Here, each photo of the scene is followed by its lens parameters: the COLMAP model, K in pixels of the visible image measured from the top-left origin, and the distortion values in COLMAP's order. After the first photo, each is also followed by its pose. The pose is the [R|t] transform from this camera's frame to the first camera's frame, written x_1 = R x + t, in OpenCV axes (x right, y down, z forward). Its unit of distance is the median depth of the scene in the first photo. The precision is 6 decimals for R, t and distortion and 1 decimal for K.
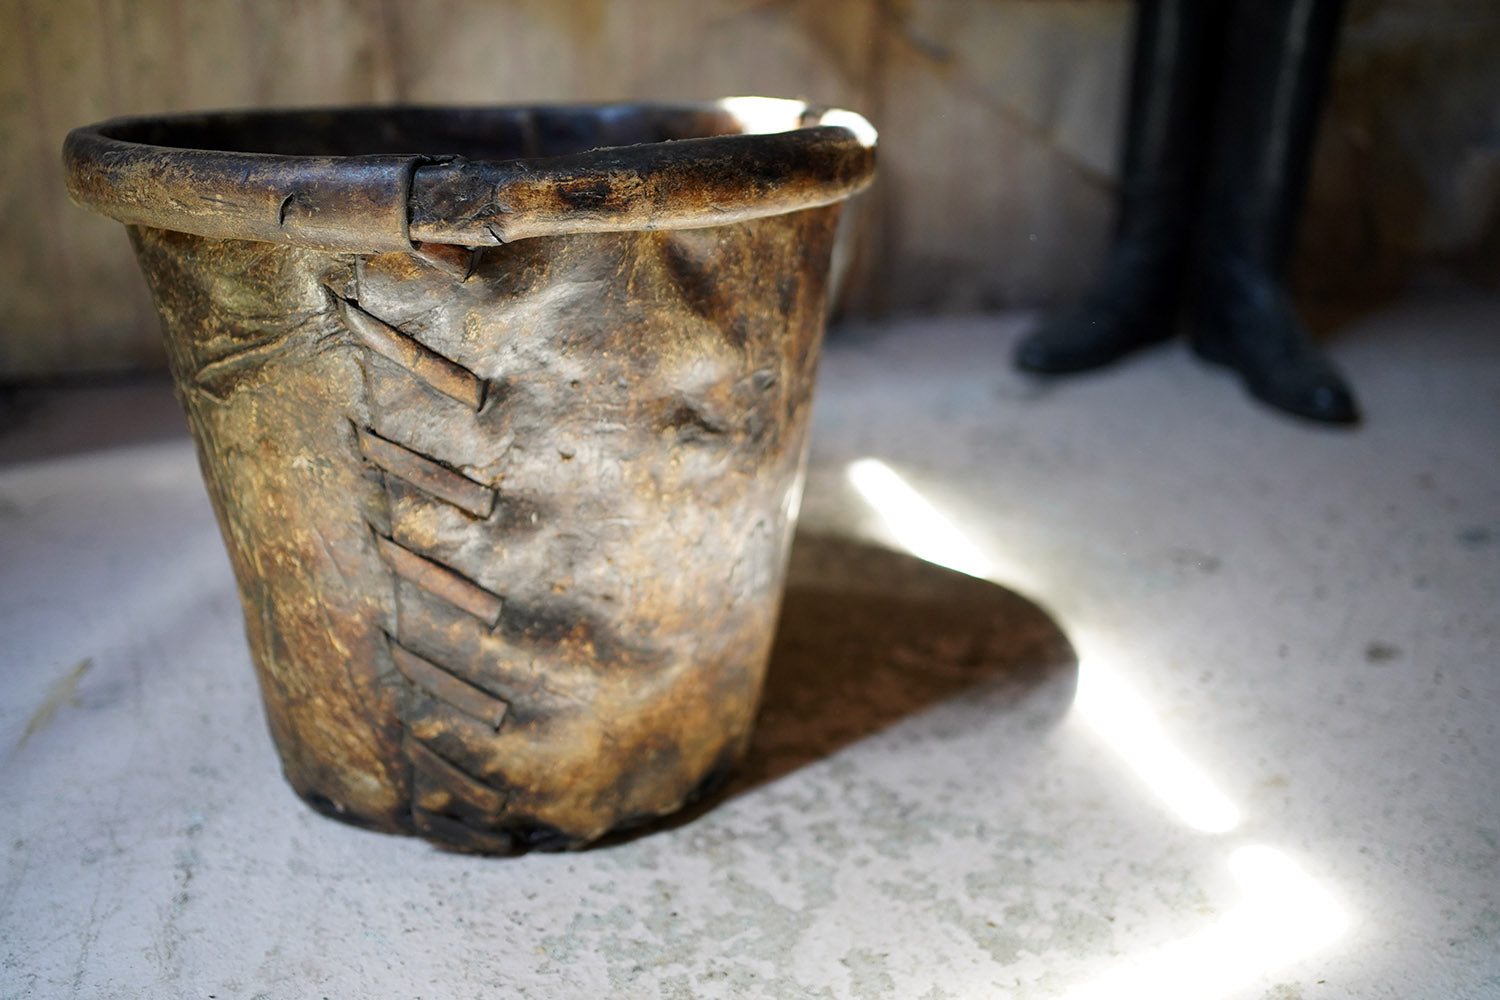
lens RADIAL K [[1532.6, 0, 735.4], [0, 1532.6, 489.3], [0, 0, 1]] dist [0.034036, 0.000000]
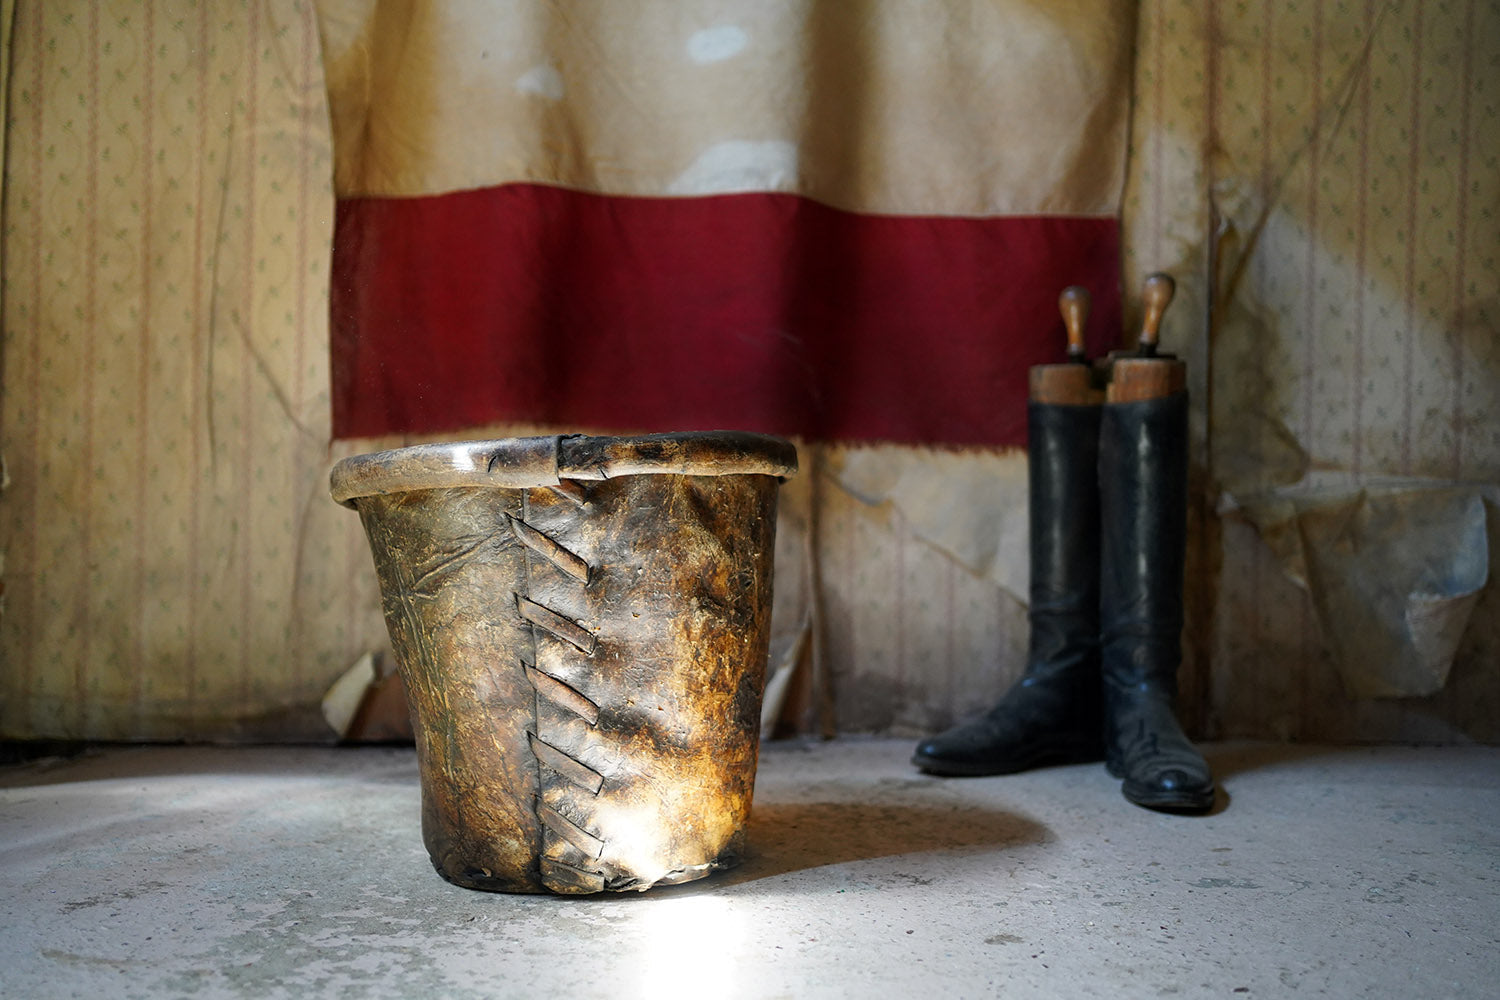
lens RADIAL K [[1532.6, 0, 758.0], [0, 1532.6, 501.4], [0, 0, 1]] dist [0.034036, 0.000000]
pose [[0.994398, -0.051927, 0.092072, -0.121481], [0.081218, 0.932815, -0.351085, 0.456990], [-0.067655, 0.356596, 0.931806, -0.628162]]
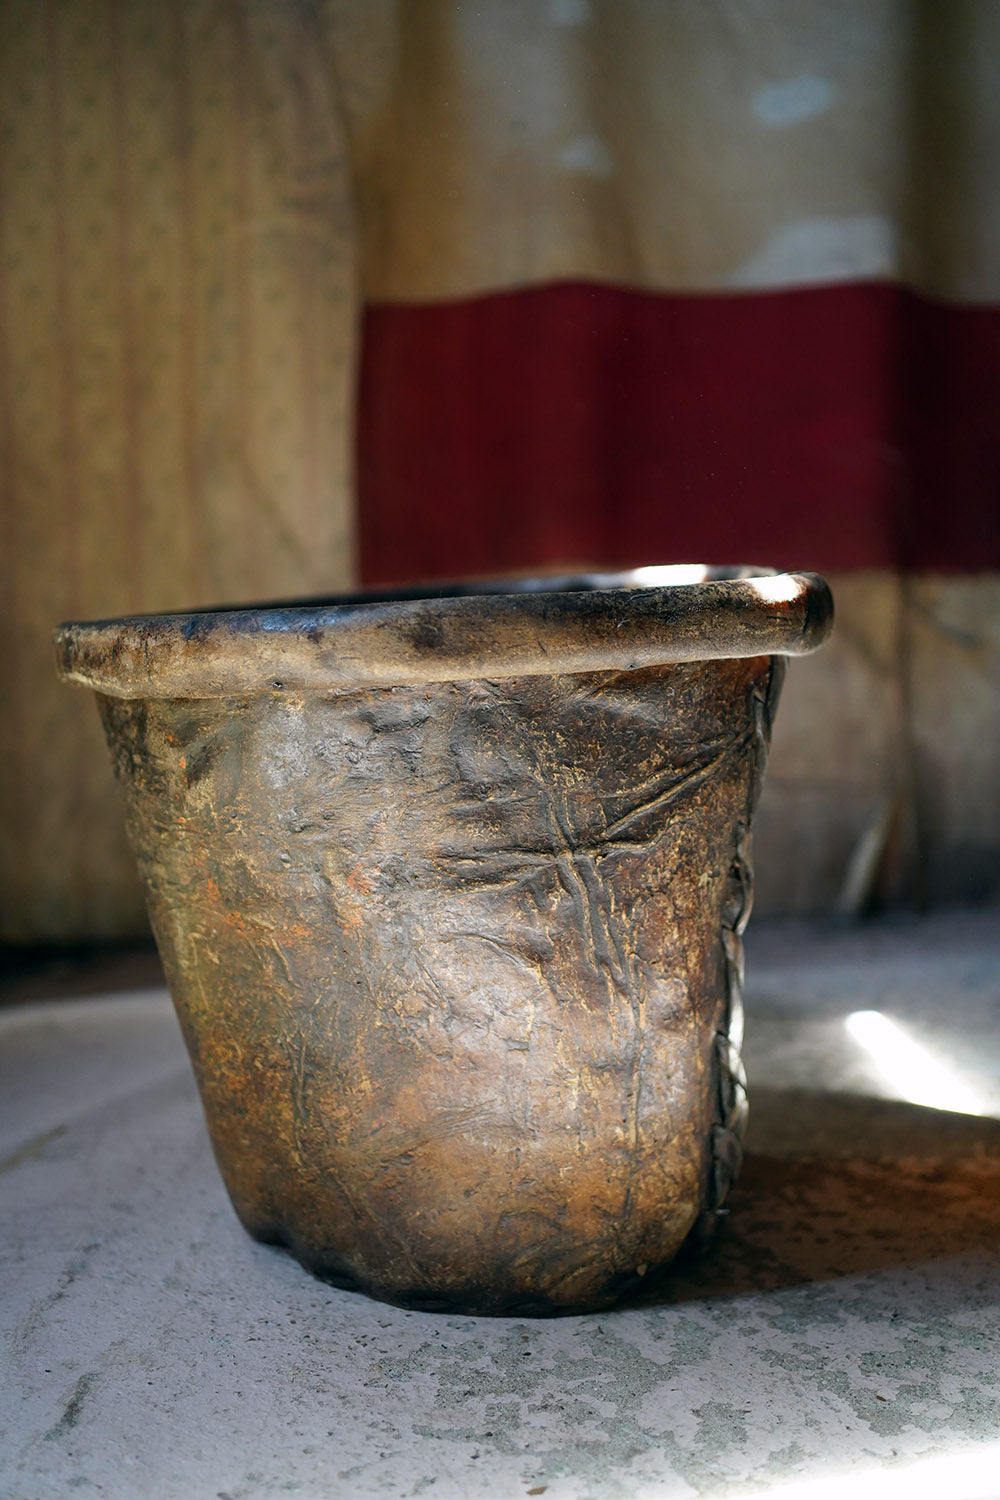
lens RADIAL K [[1532.6, 0, 502.5], [0, 1532.6, 768.4], [0, 0, 1]] dist [0.034036, 0.000000]
pose [[0.966820, -0.022756, -0.254441, 0.198997], [-0.050036, 0.959863, -0.275971, 0.199955], [0.250509, 0.279546, 0.926876, 0.027735]]
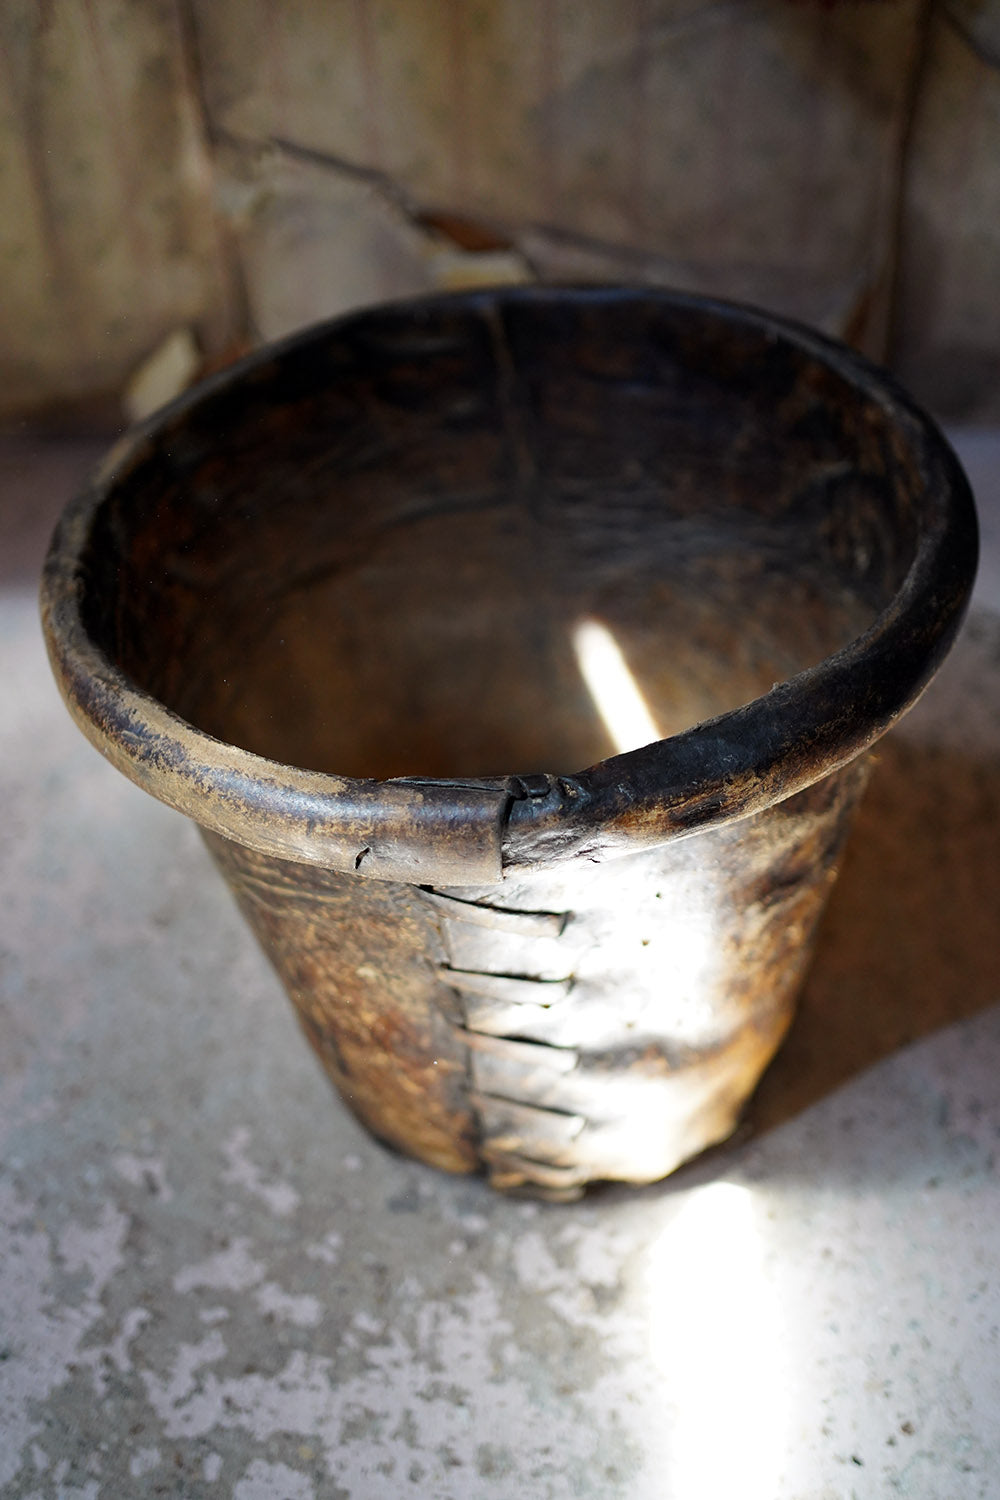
lens RADIAL K [[1532.6, 0, 513.1], [0, 1532.6, 750.0], [0, 0, 1]] dist [0.034036, 0.000000]
pose [[0.997504, -0.055076, -0.044188, -0.138137], [0.068425, 0.908474, 0.412302, -0.500132], [0.017435, -0.414296, 0.909975, 0.195266]]
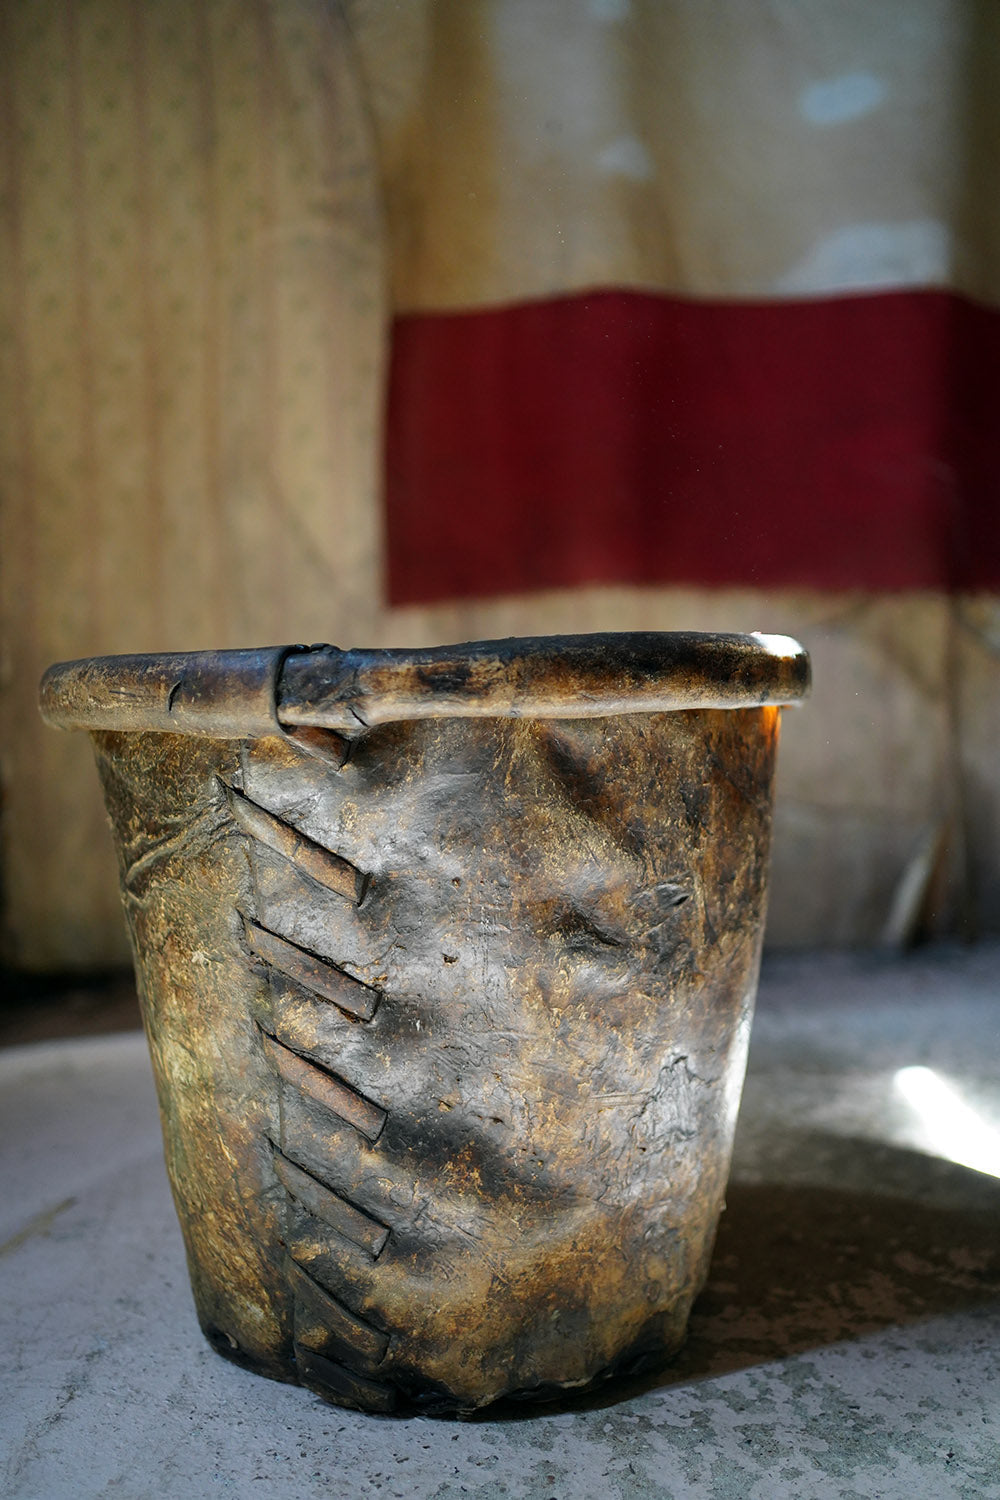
lens RADIAL K [[1529.6, 0, 501.5], [0, 1529.6, 766.0], [0, 0, 1]] dist [0.038936, 0.000000]
pose [[0.960413, -0.013584, -0.278249, 0.187560], [-0.060697, 0.964611, -0.256595, 0.104437], [0.271887, 0.263326, 0.925601, 0.074859]]
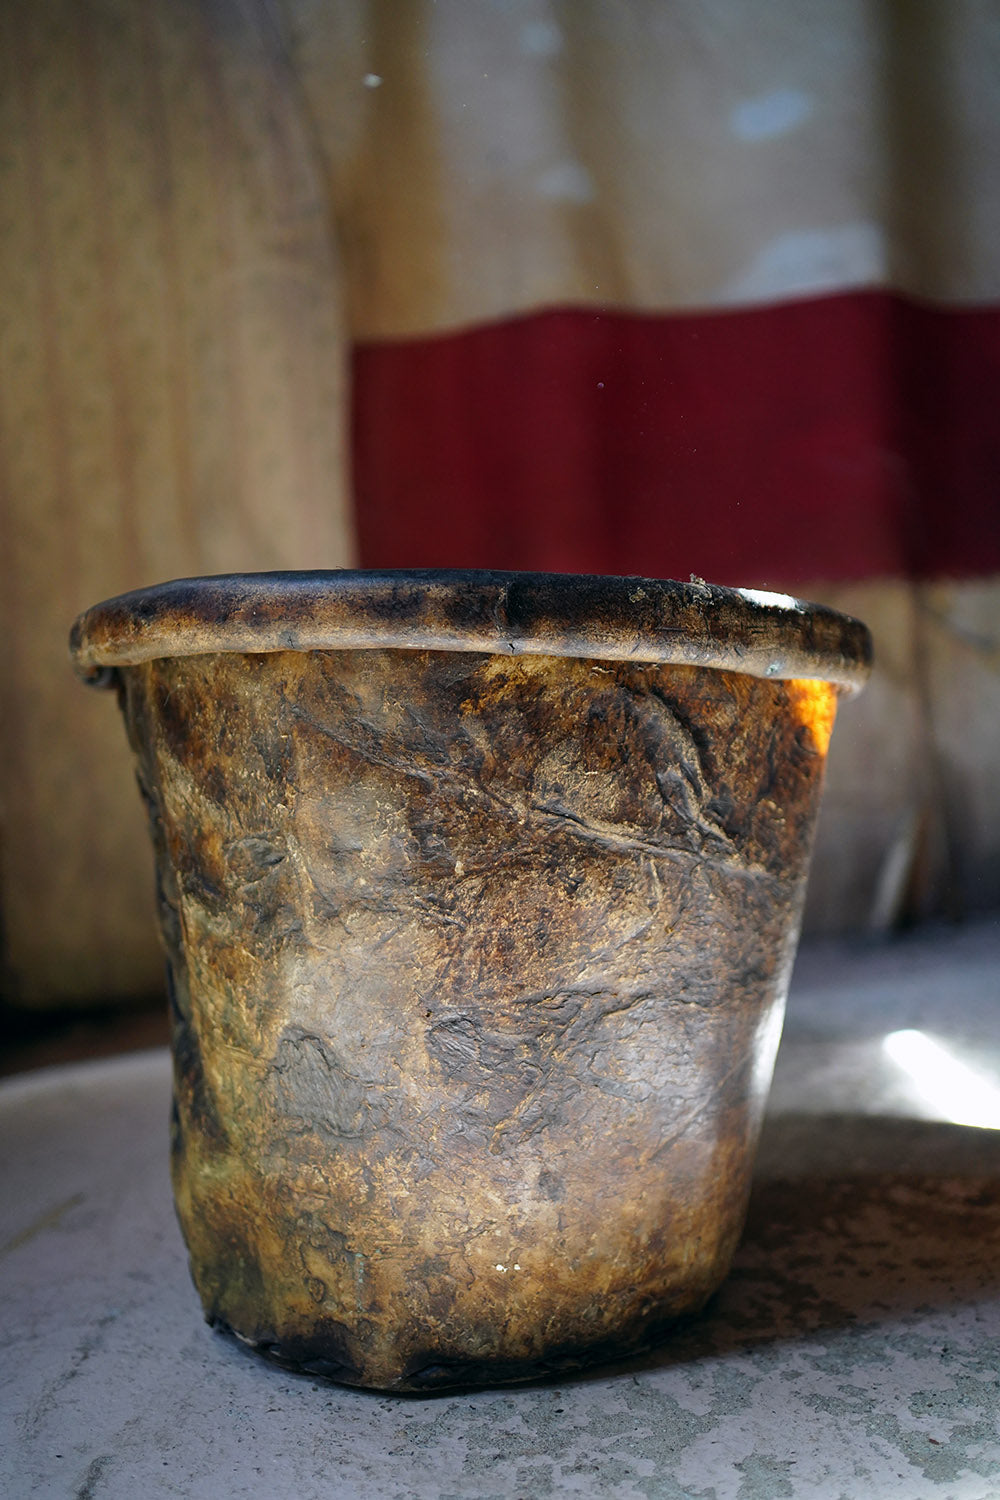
lens RADIAL K [[1532.6, 0, 505.2], [0, 1532.6, 762.1], [0, 0, 1]] dist [0.034036, 0.000000]
pose [[0.958880, -0.085746, -0.270548, 0.211652], [-0.000044, 0.953224, -0.302266, 0.193656], [0.283811, 0.289849, 0.914023, 0.064704]]
